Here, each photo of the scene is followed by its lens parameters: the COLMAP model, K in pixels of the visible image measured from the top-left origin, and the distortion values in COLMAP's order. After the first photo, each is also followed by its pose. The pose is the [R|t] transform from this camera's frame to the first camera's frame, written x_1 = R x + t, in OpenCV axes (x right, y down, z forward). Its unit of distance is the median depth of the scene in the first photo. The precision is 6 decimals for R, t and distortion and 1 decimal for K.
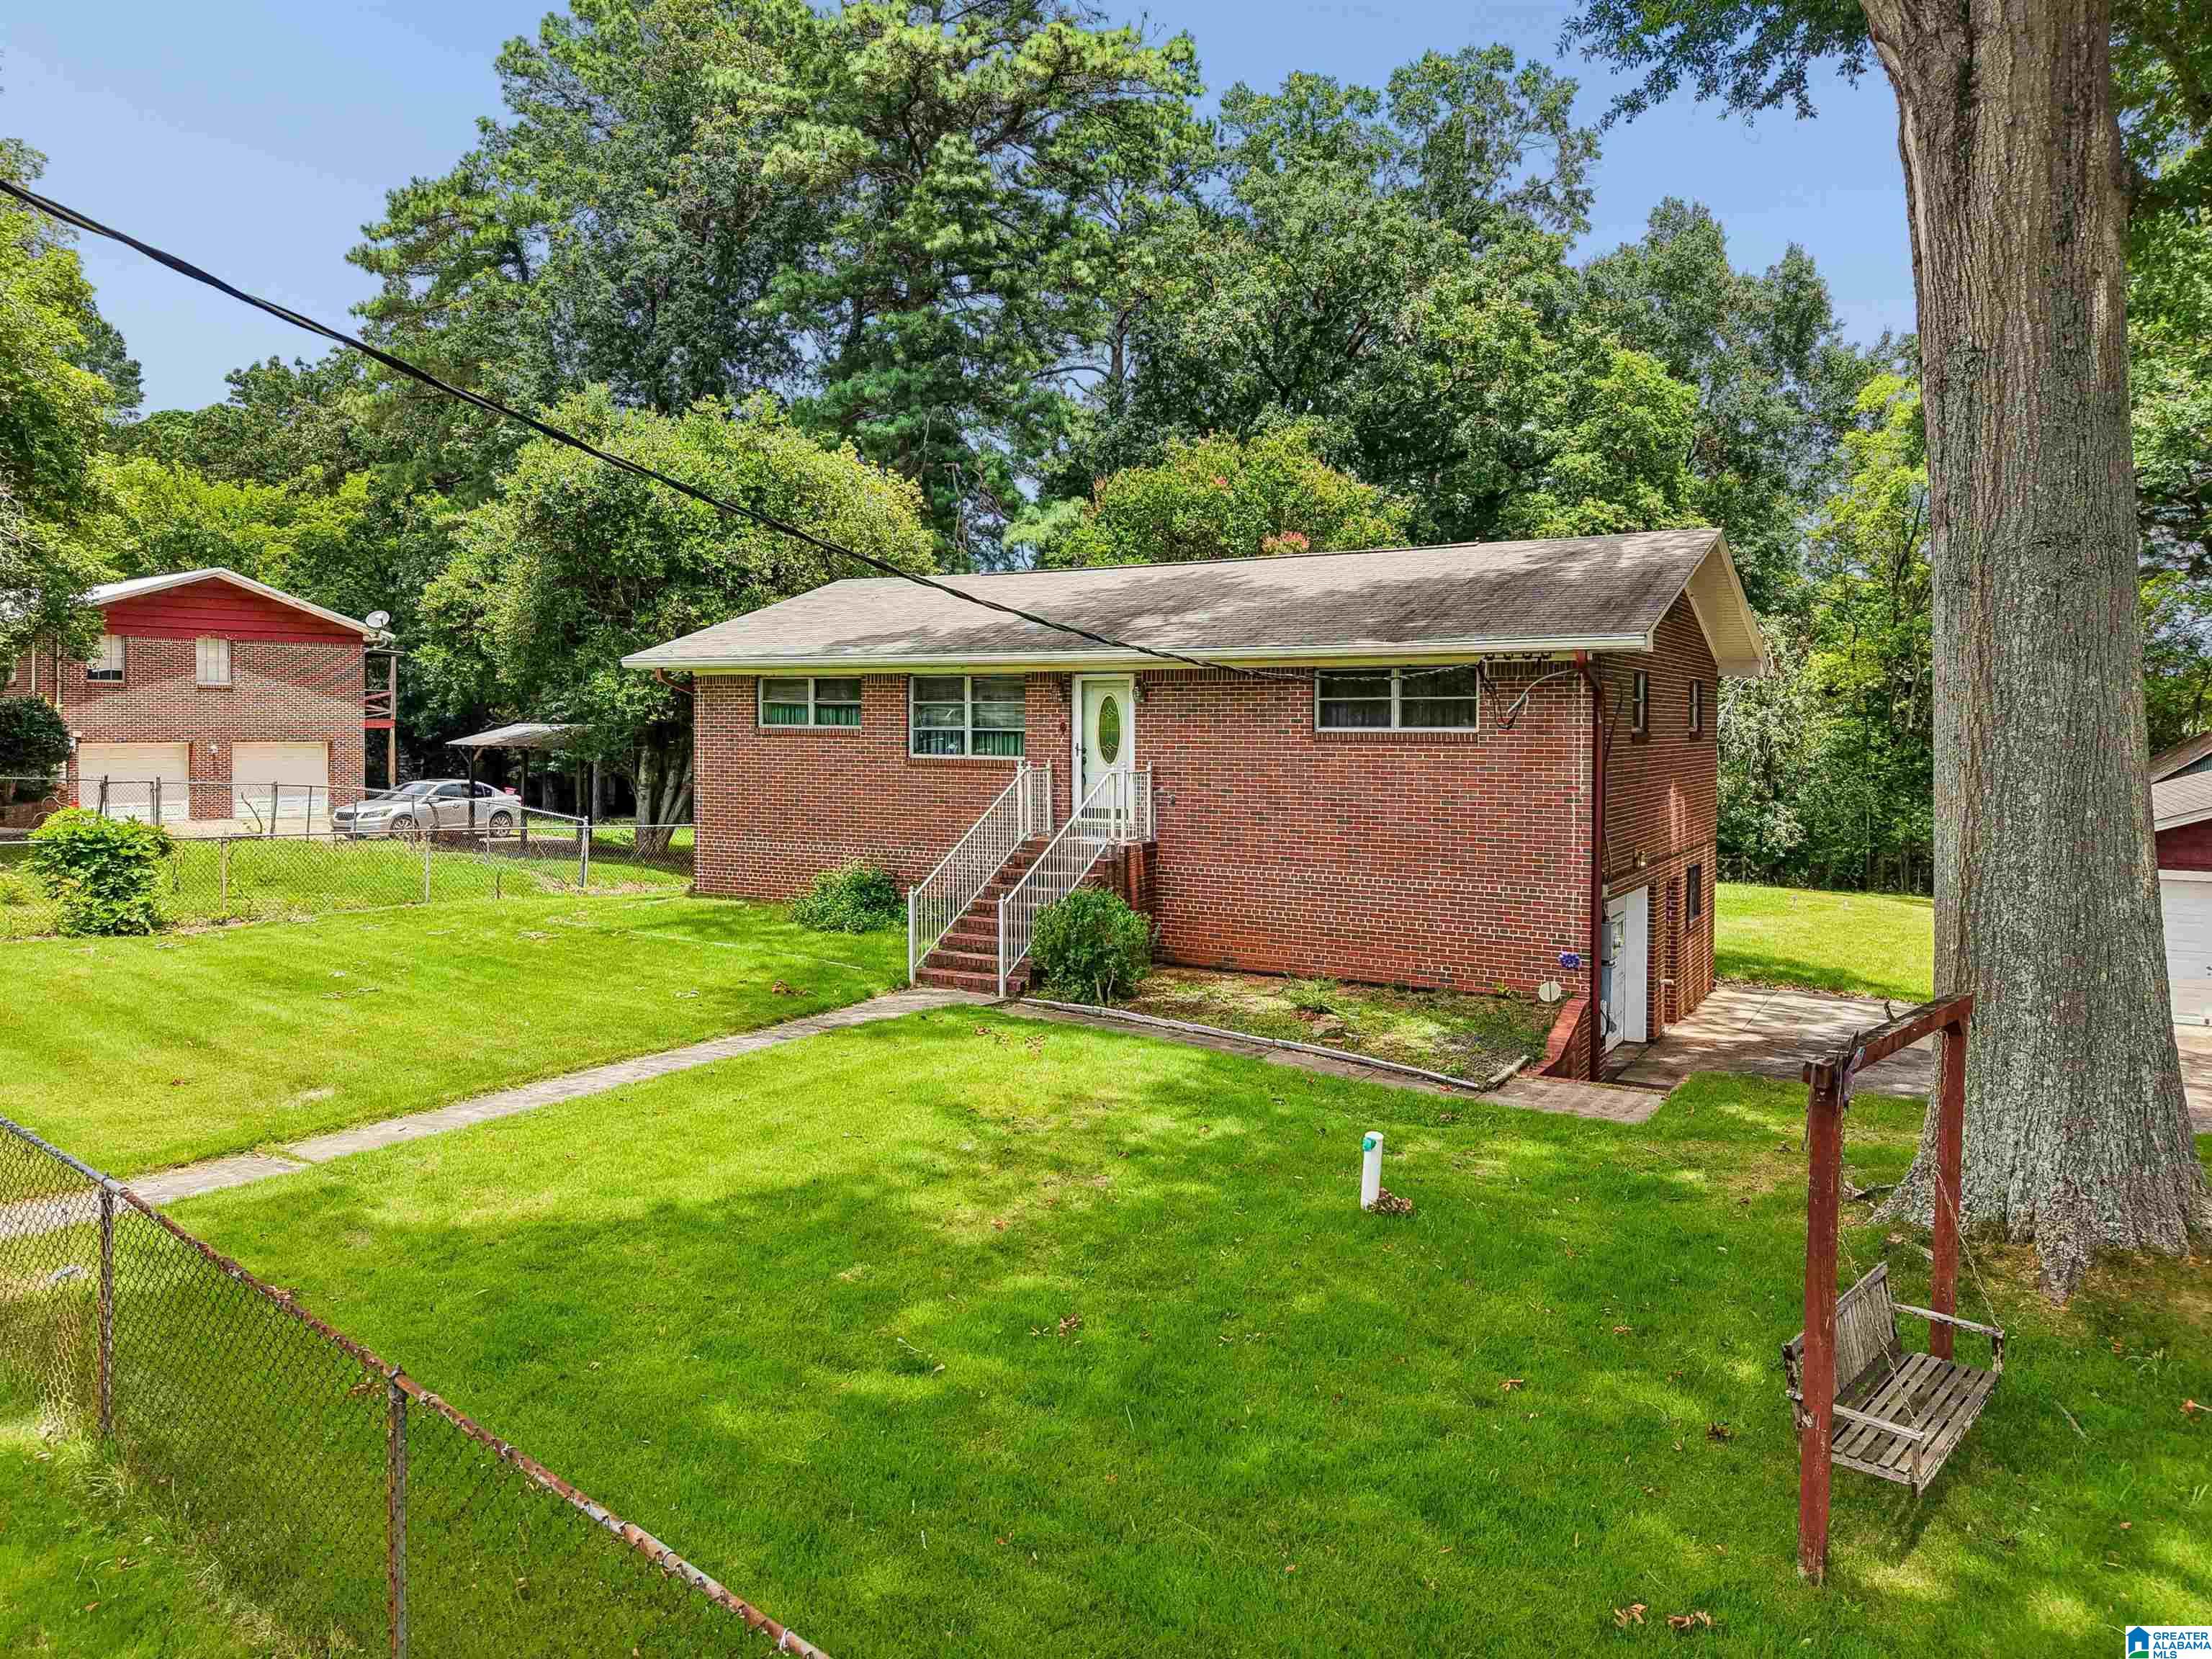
lens RADIAL K [[1505.8, 0, 1117.0], [0, 1505.8, 761.9], [0, 0, 1]] dist [0.042819, -0.077911]
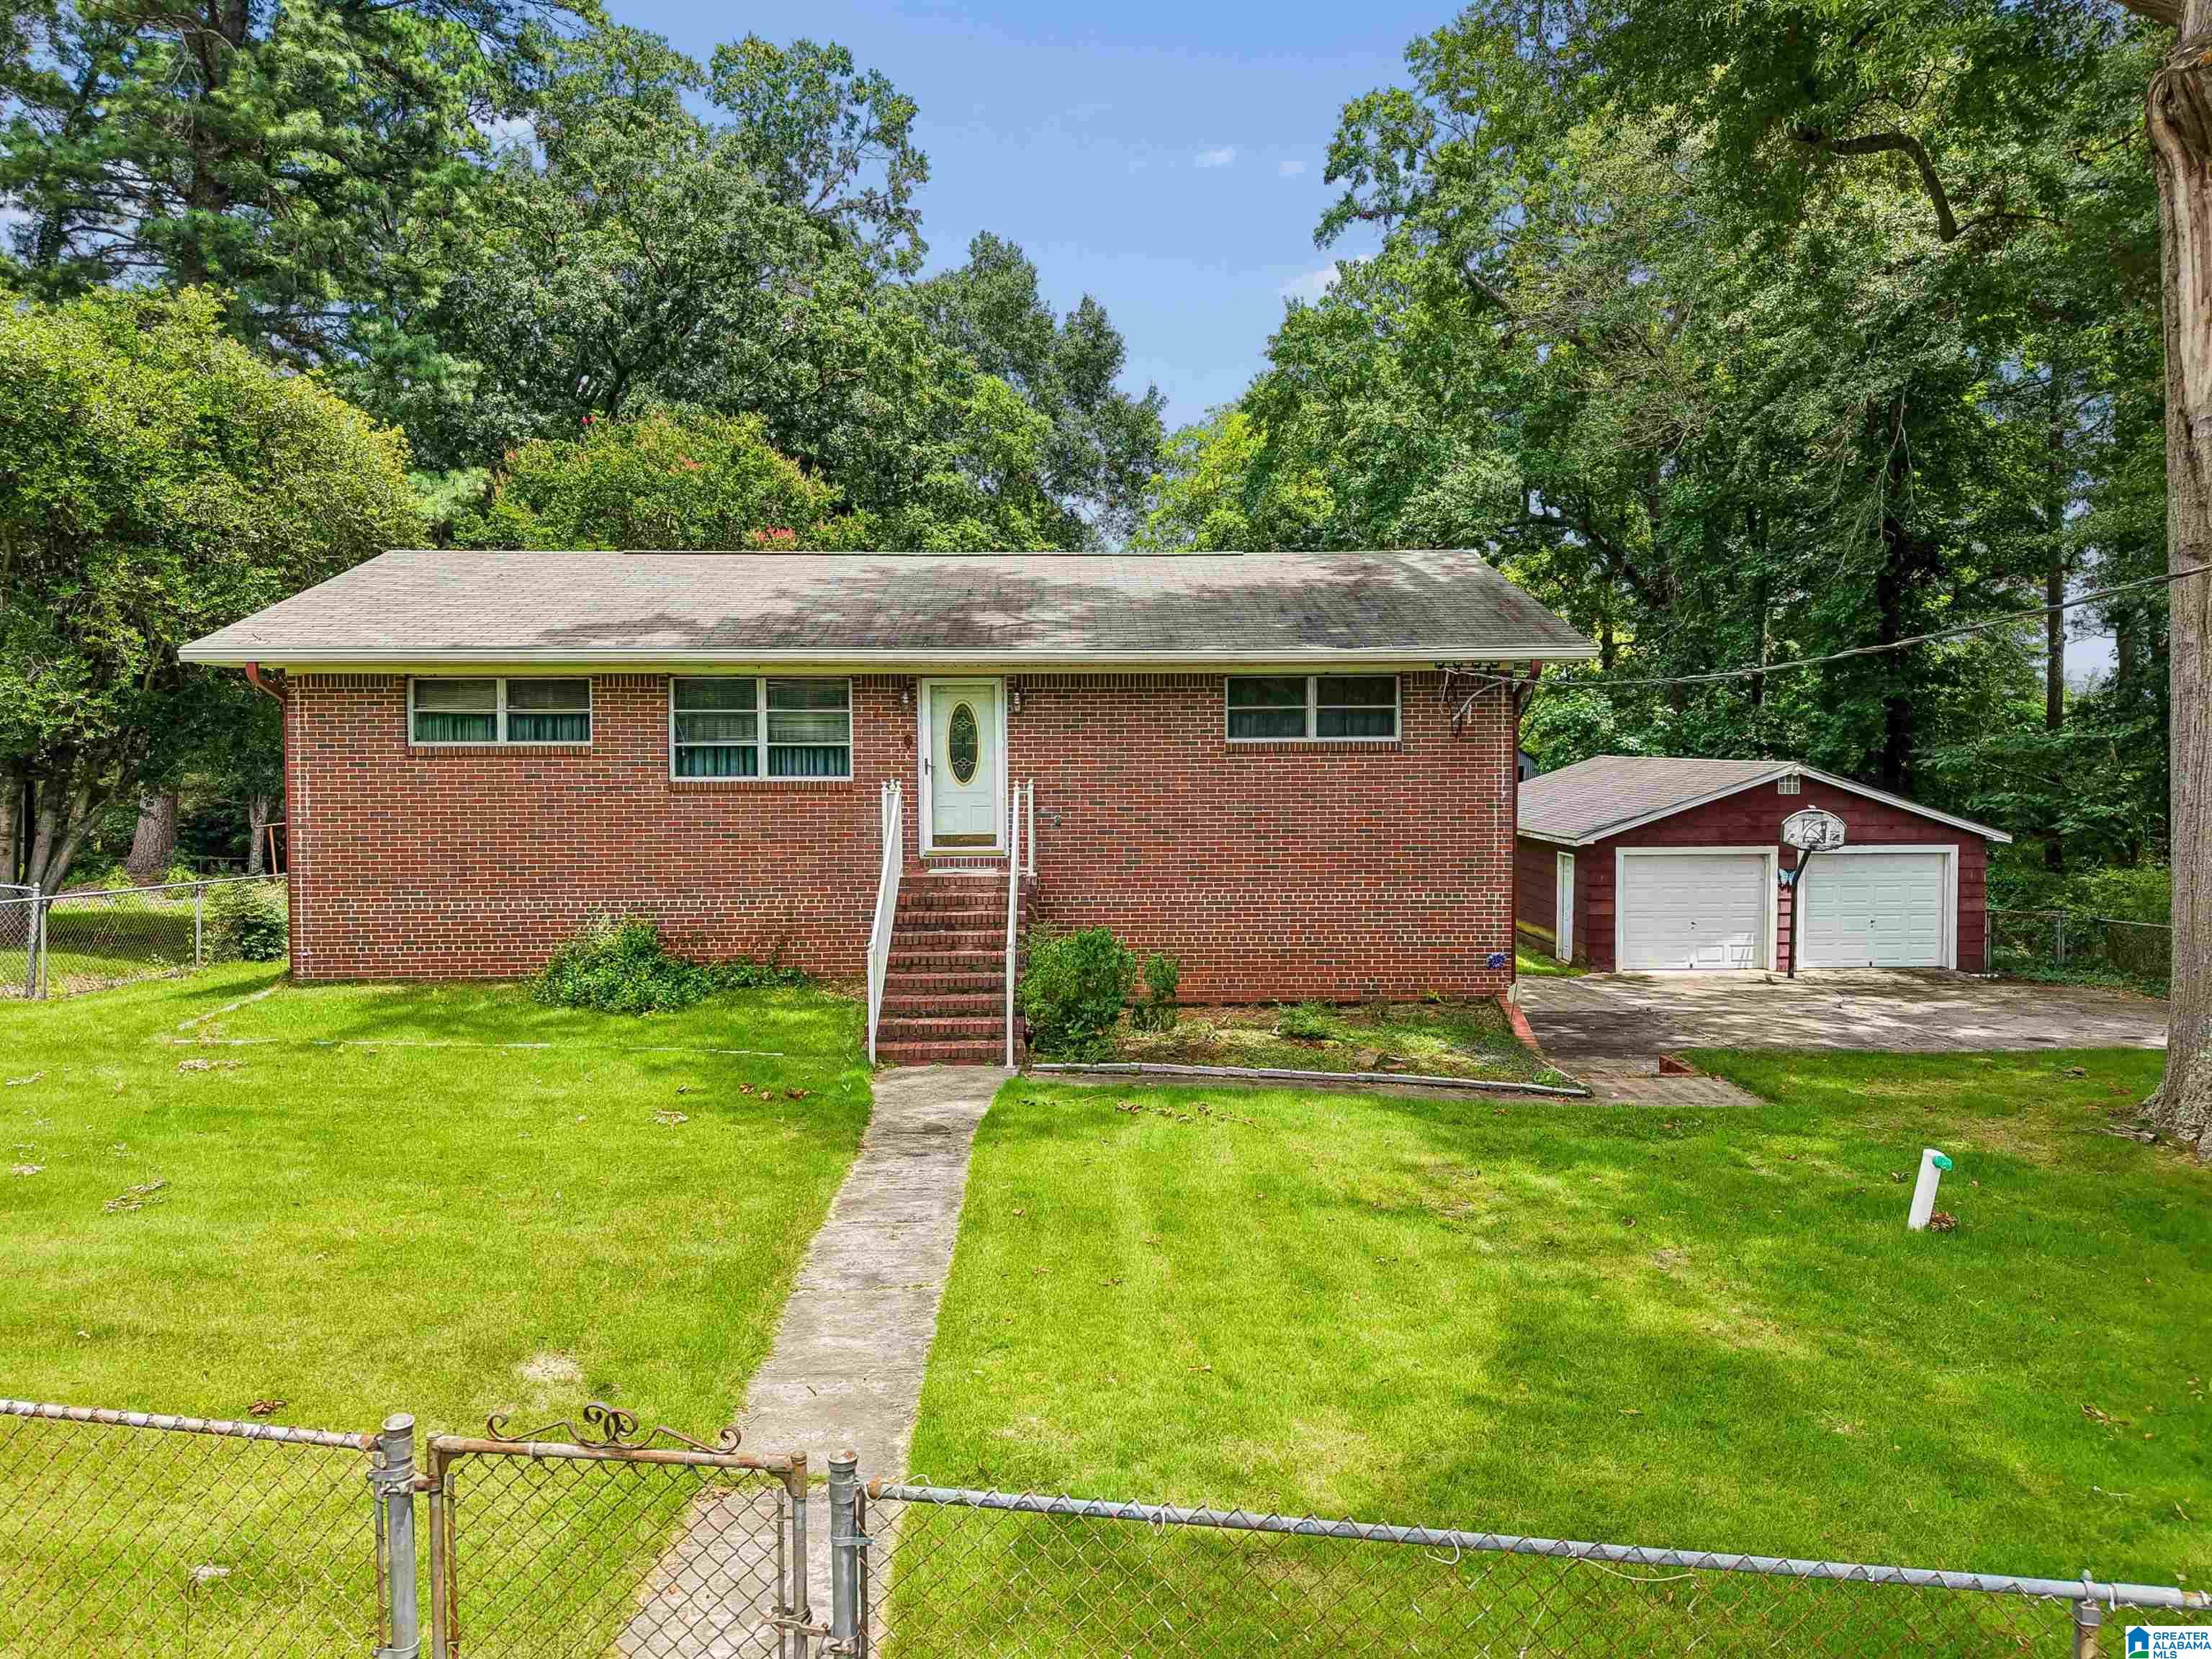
lens RADIAL K [[1495.3, 0, 1117.6], [0, 1495.3, 788.0], [0, 0, 1]] dist [0.032649, -0.052883]
pose [[0.841677, -0.027839, 0.539264, -0.260049], [0.023319, 0.999612, 0.015208, -0.004337], [-0.539478, -0.000225, 0.842000, 0.155338]]
